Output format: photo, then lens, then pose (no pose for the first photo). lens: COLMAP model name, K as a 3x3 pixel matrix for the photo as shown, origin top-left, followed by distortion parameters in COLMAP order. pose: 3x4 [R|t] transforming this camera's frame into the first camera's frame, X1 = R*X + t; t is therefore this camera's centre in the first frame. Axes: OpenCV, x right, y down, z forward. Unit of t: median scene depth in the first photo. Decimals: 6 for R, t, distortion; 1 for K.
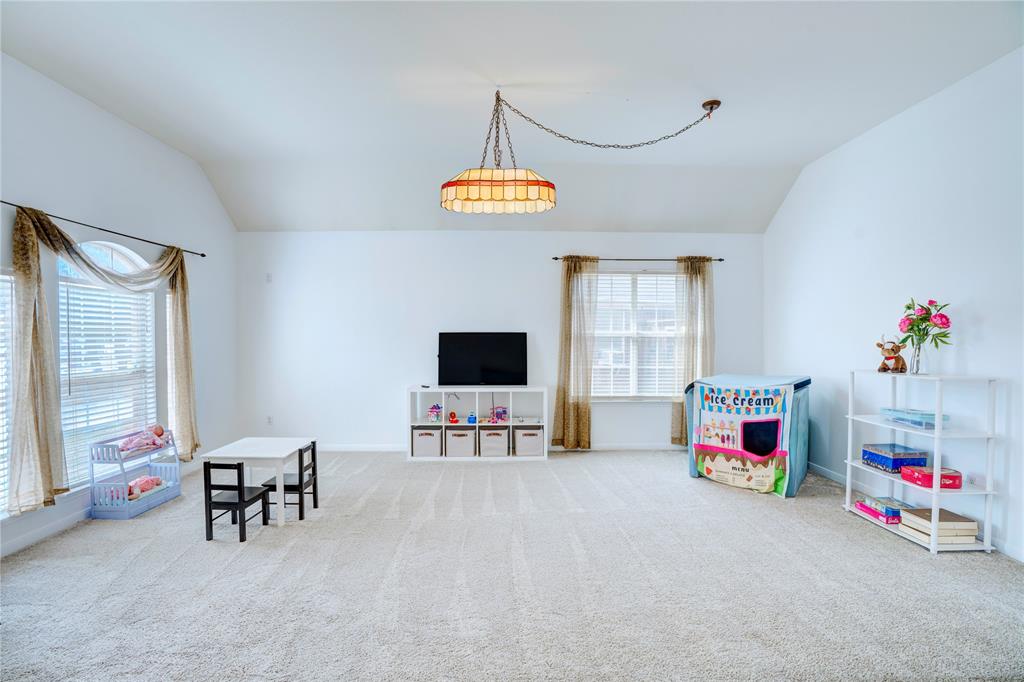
lens RADIAL K [[472.6, 0, 510.1], [0, 472.6, 346.0], [0, 0, 1]] dist [-0.068309, 0.027447]
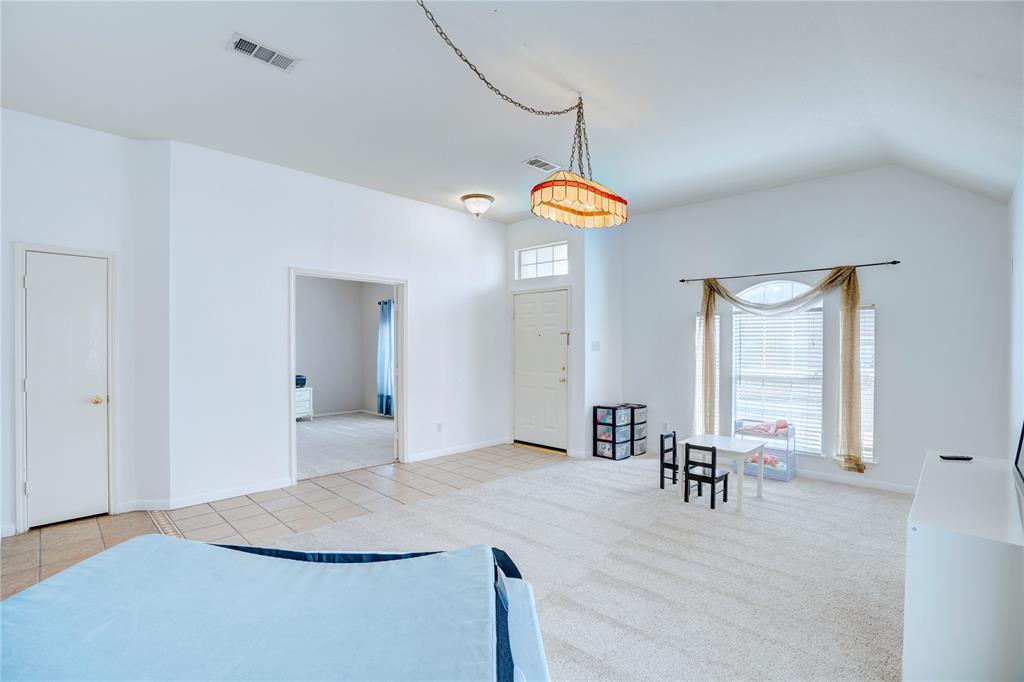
lens RADIAL K [[492.3, 0, 509.7], [0, 492.3, 346.0], [0, 0, 1]] dist [-0.067286, 0.026610]
pose [[-0.719018, 0.001188, -0.694990, 0.567030], [-0.021326, 0.999490, 0.023771, -0.038145], [0.694664, 0.031914, -0.718626, 1.202010]]
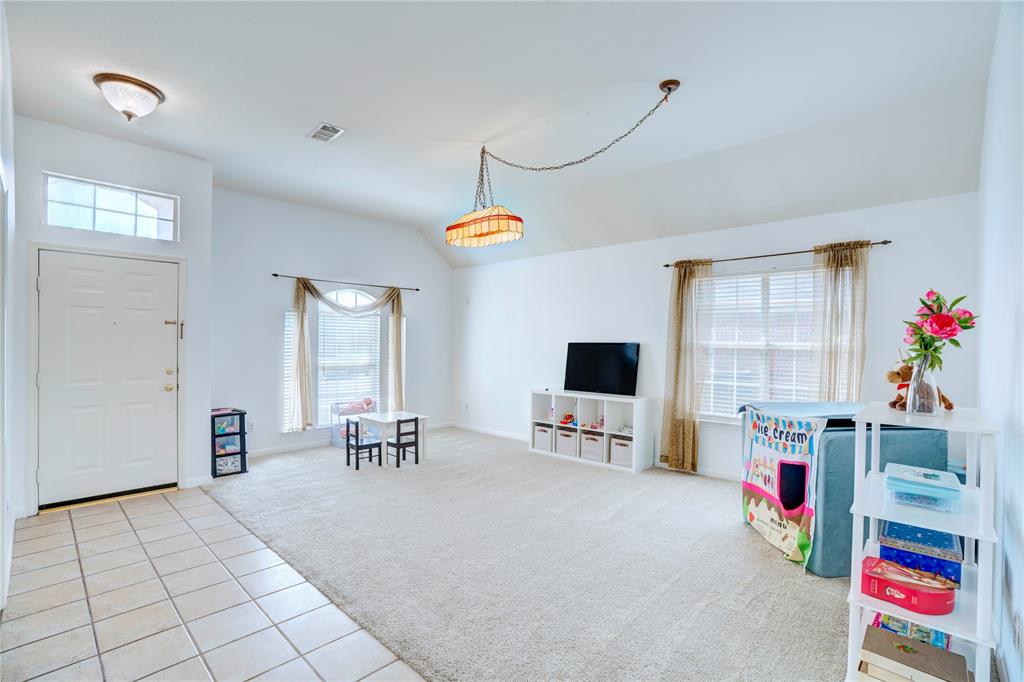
lens RADIAL K [[472.6, 0, 510.1], [0, 472.6, 346.0], [0, 0, 1]] dist [-0.068309, 0.027447]
pose [[0.710782, 0.011056, -0.703326, 0.643251], [-0.026277, 0.999596, -0.010843, -0.005626], [0.702922, 0.026188, 0.710785, 0.129039]]
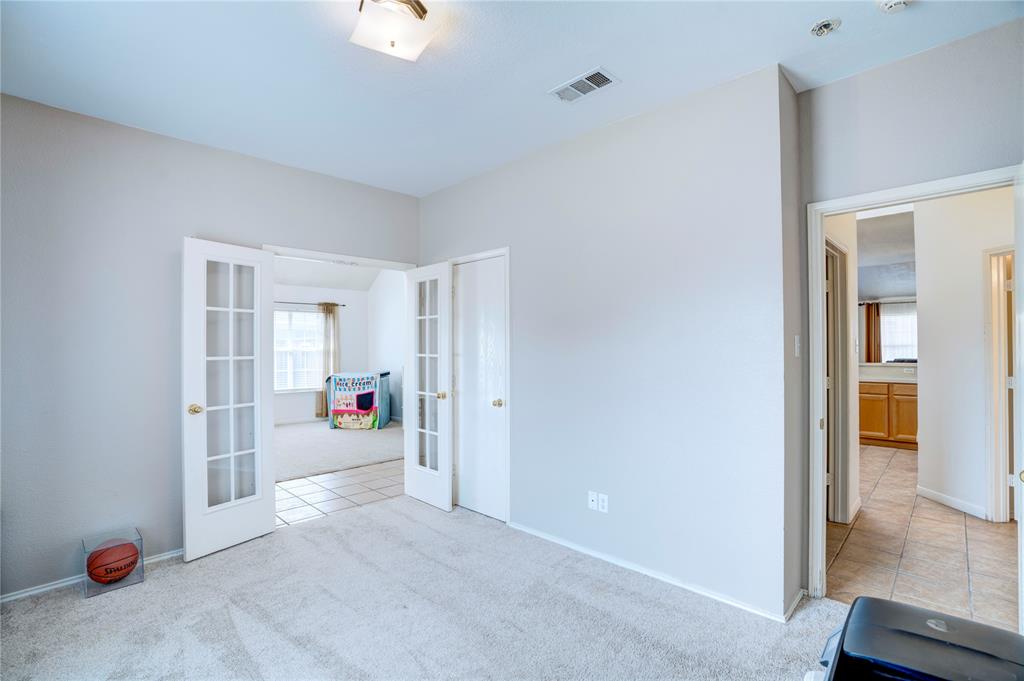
lens RADIAL K [[472.6, 0, 510.1], [0, 472.6, 345.5], [0, 0, 1]] dist [-0.068309, 0.027447]
pose [[0.716833, -0.000664, 0.697245, -0.362714], [0.021522, 0.999544, -0.021175, 0.012025], [-0.696913, 0.030184, 0.716521, -0.766285]]
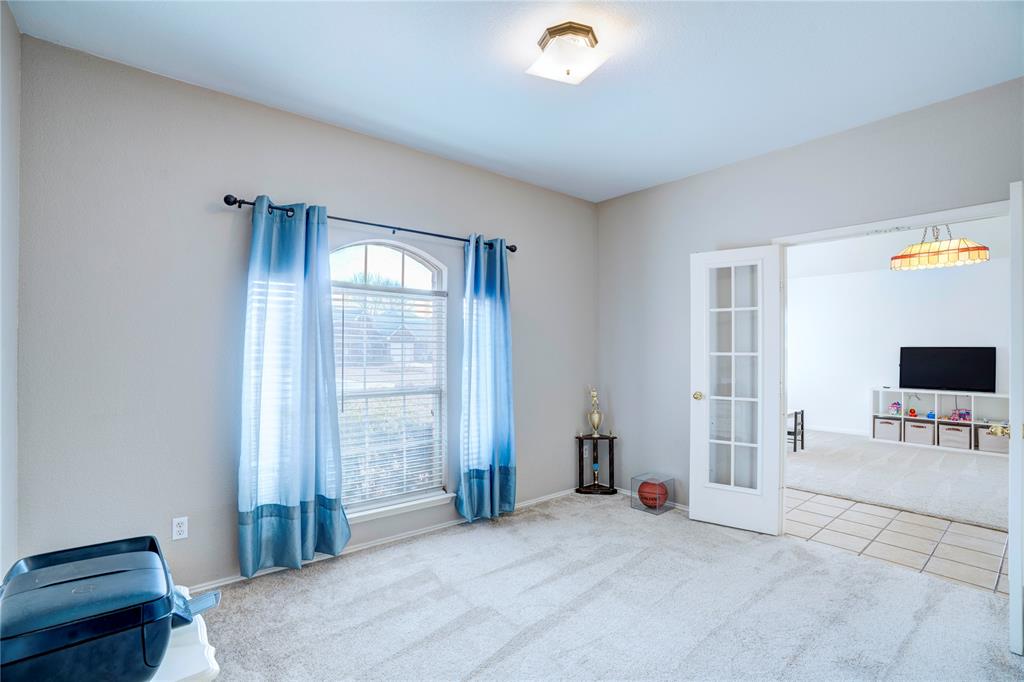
lens RADIAL K [[472.6, 0, 510.1], [0, 472.6, 346.0], [0, 0, 1]] dist [-0.068309, 0.027447]
pose [[0.620255, -0.002287, -0.784397, 0.197761], [-0.019707, 0.999635, -0.018498, 0.015281], [0.784152, 0.026931, 0.619984, -0.730907]]
